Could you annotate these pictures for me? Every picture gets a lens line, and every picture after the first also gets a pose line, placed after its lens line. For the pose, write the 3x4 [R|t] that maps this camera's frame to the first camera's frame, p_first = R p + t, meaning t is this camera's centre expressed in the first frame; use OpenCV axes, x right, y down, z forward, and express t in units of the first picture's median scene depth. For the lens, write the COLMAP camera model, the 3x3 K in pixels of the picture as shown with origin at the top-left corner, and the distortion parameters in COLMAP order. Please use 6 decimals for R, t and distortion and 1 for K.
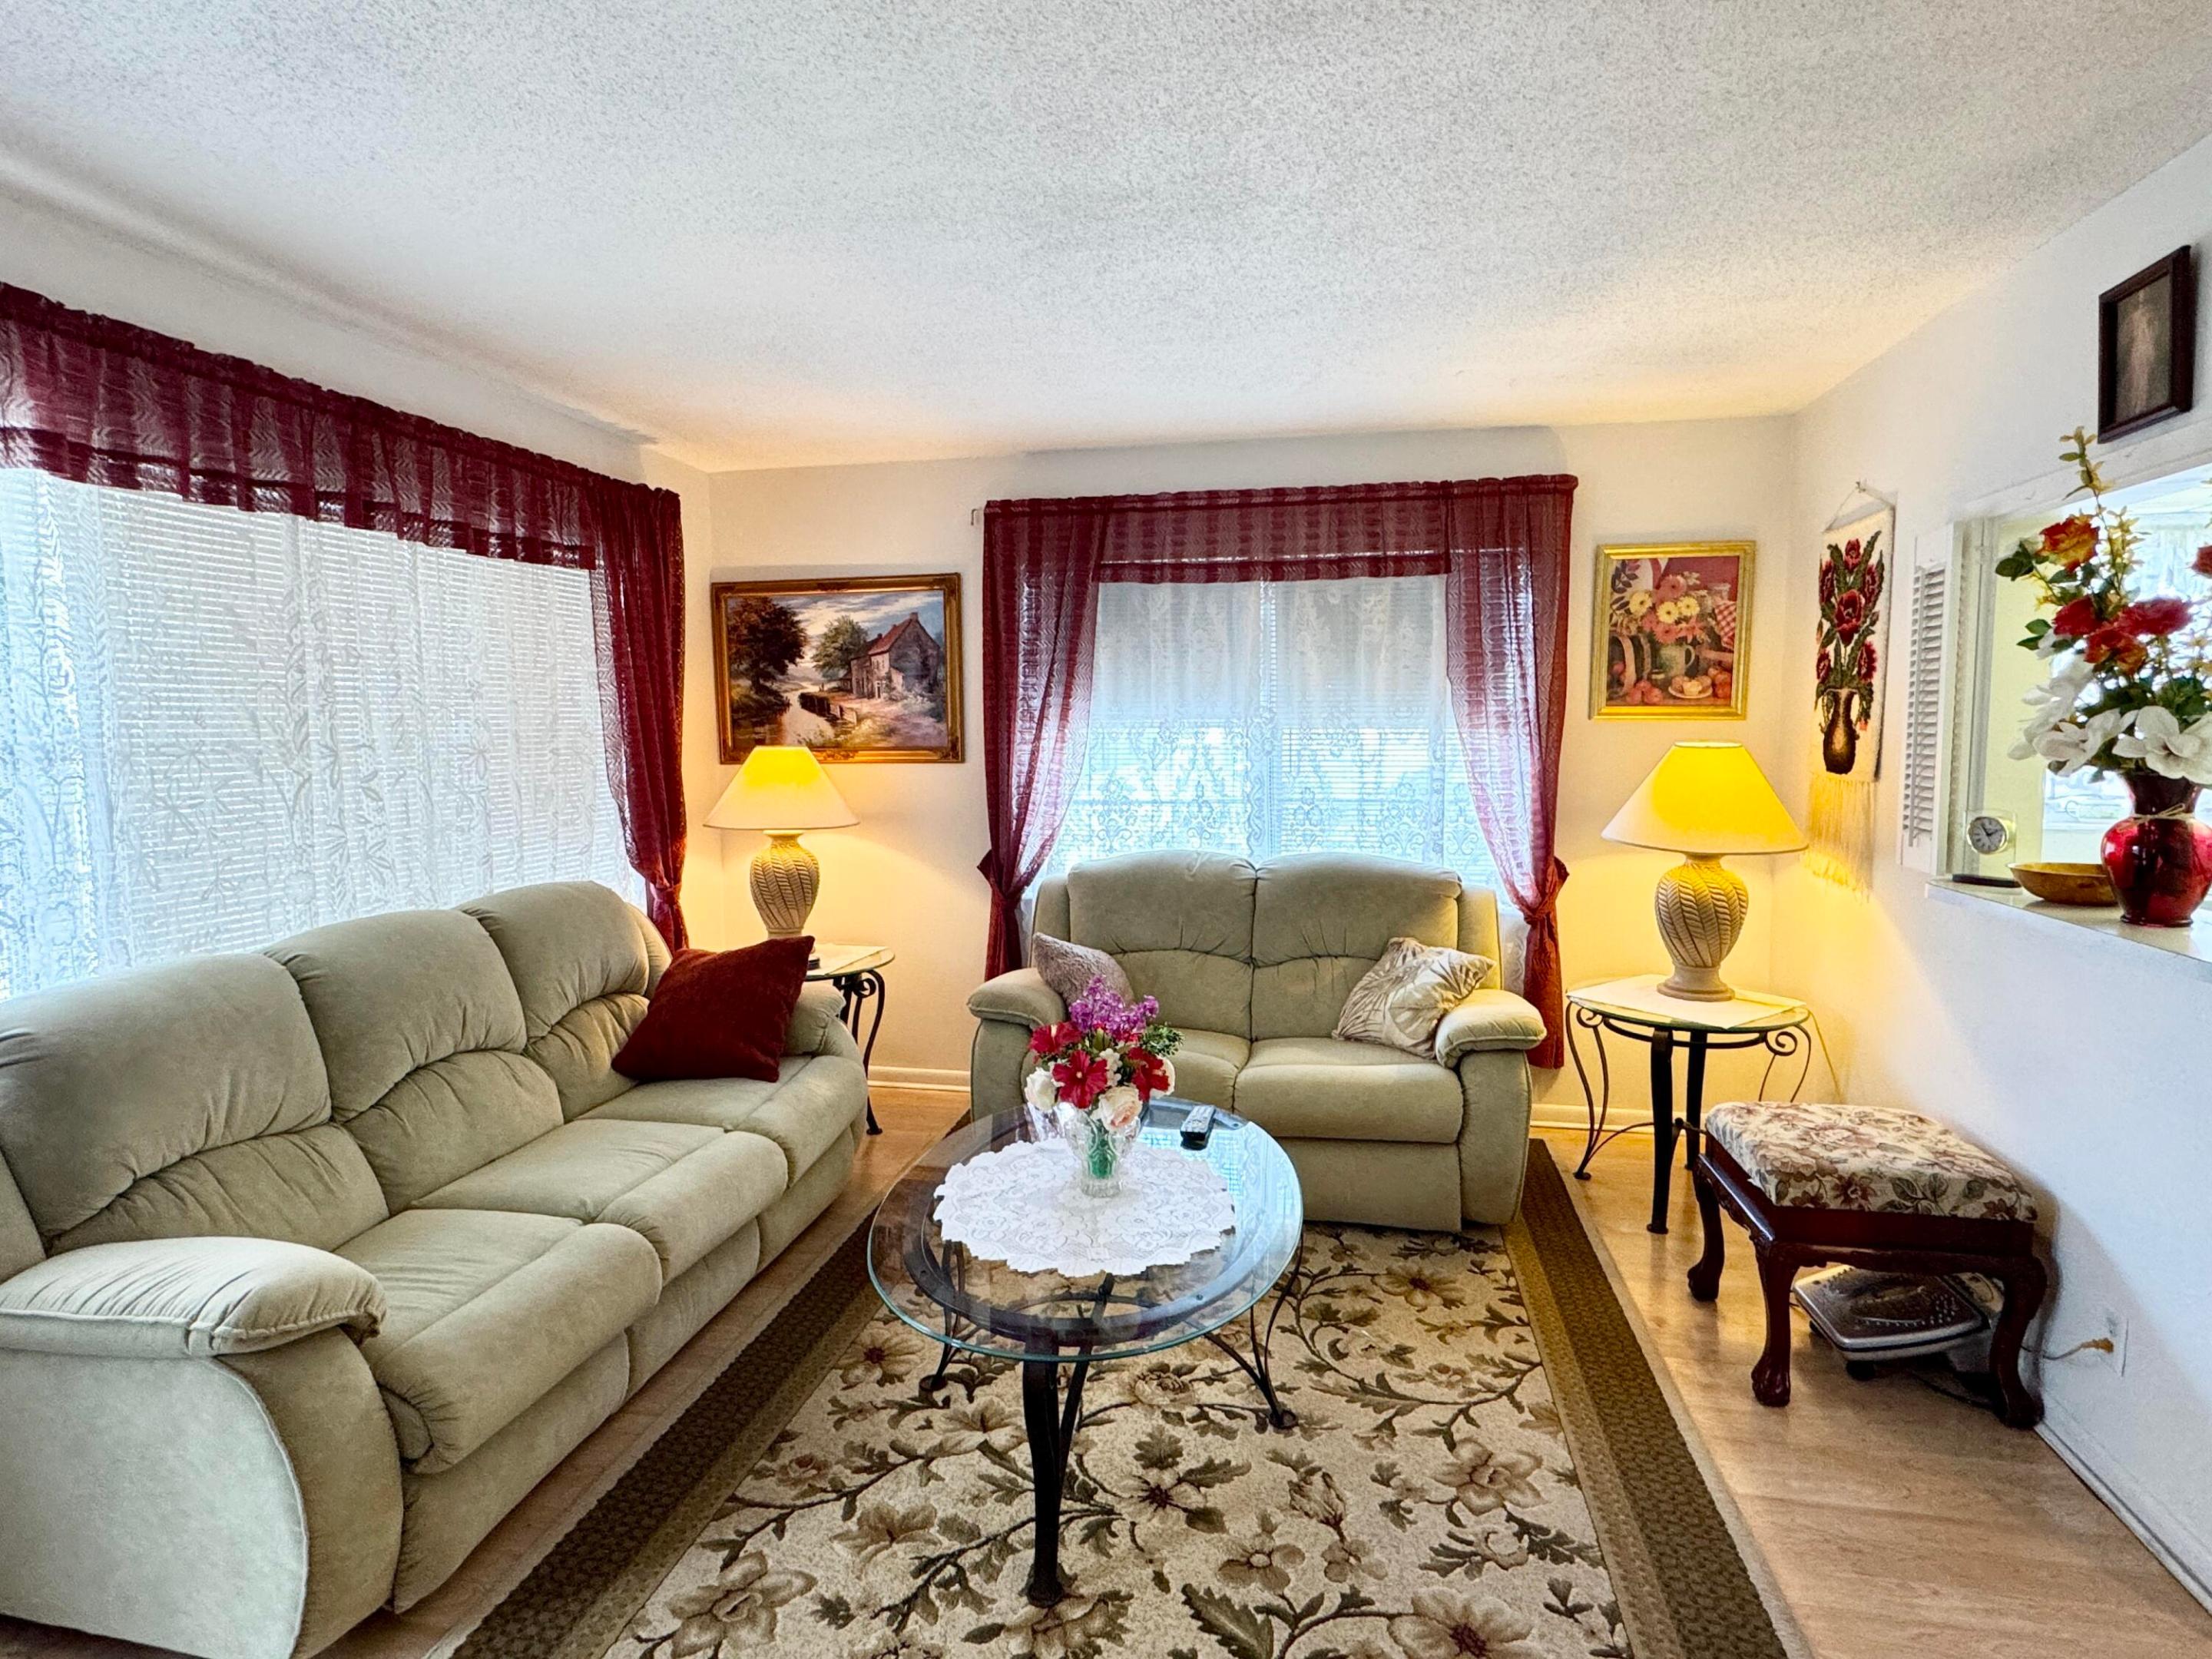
lens RADIAL K [[1205.7, 0, 1107.1], [0, 1205.7, 828.3], [0, 0, 1]] dist [-0.004864, 0.004354]
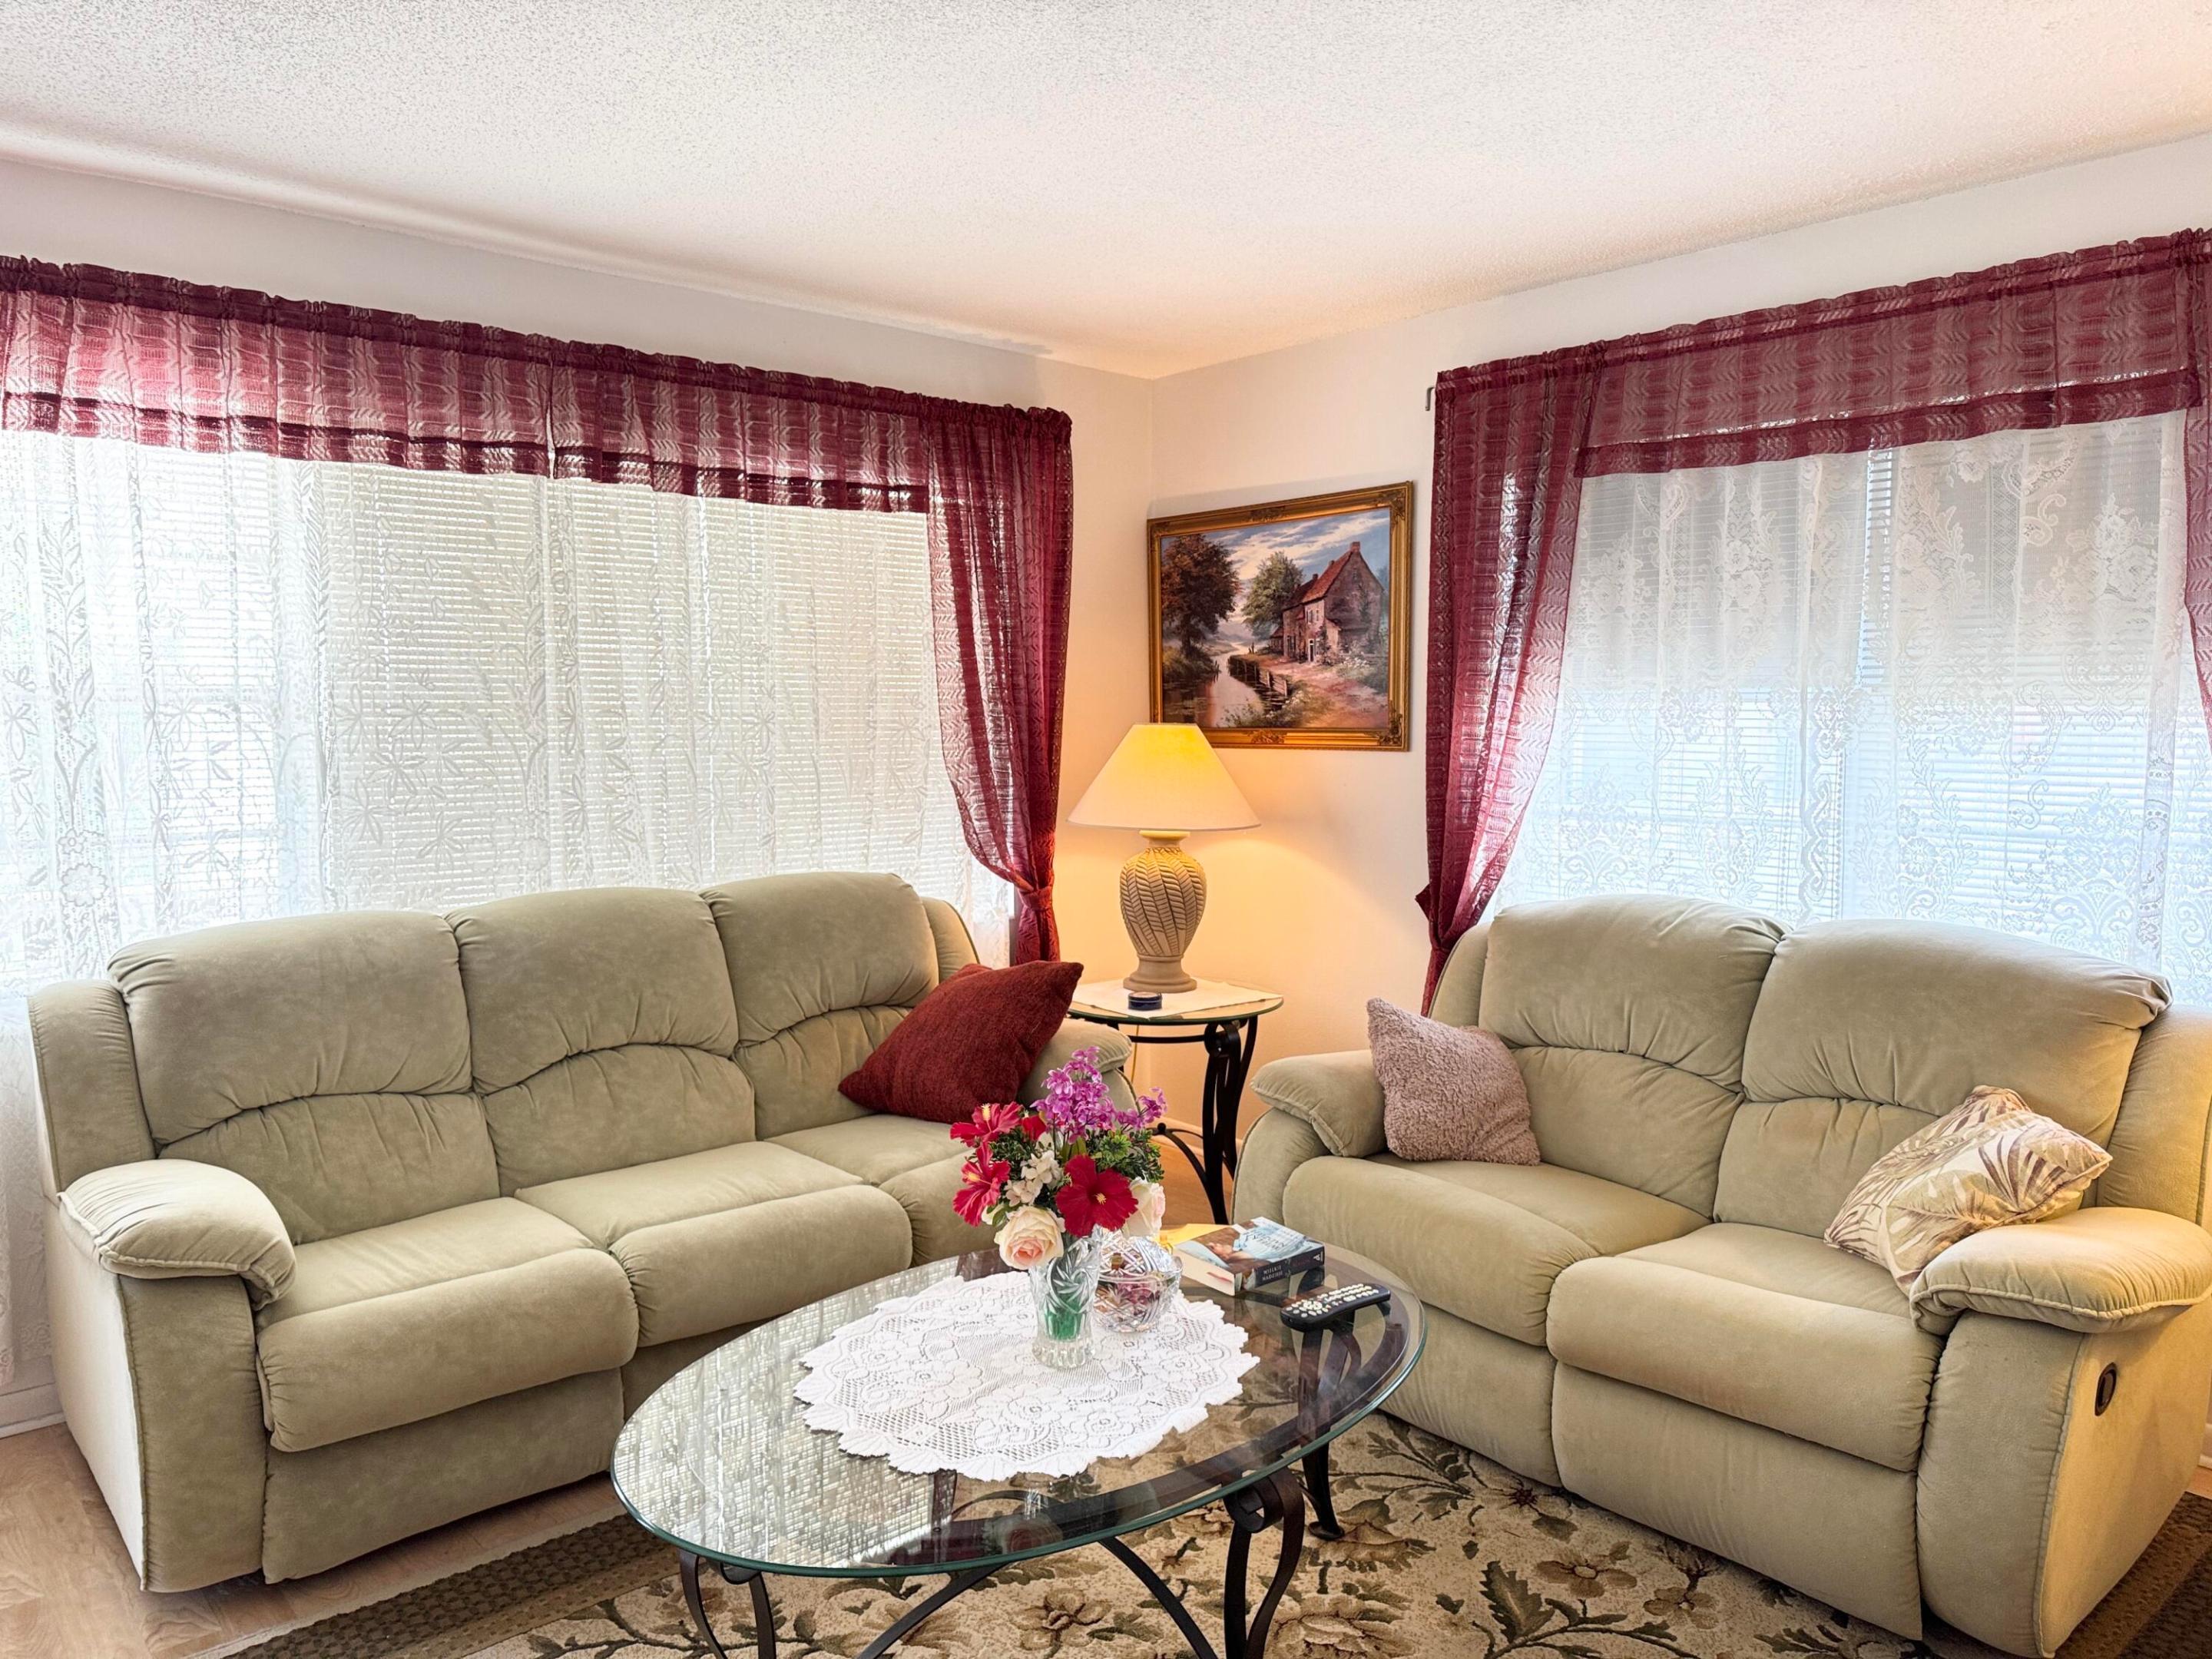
lens RADIAL K [[1561.0, 0, 1107.5], [0, 1561.0, 851.6], [0, 0, 1]] dist [0.006211, -0.034850]
pose [[0.795199, 0.061311, -0.603240, 0.327550], [-0.059917, 0.997951, 0.022444, -0.006613], [0.603380, 0.018297, 0.797244, 0.185476]]
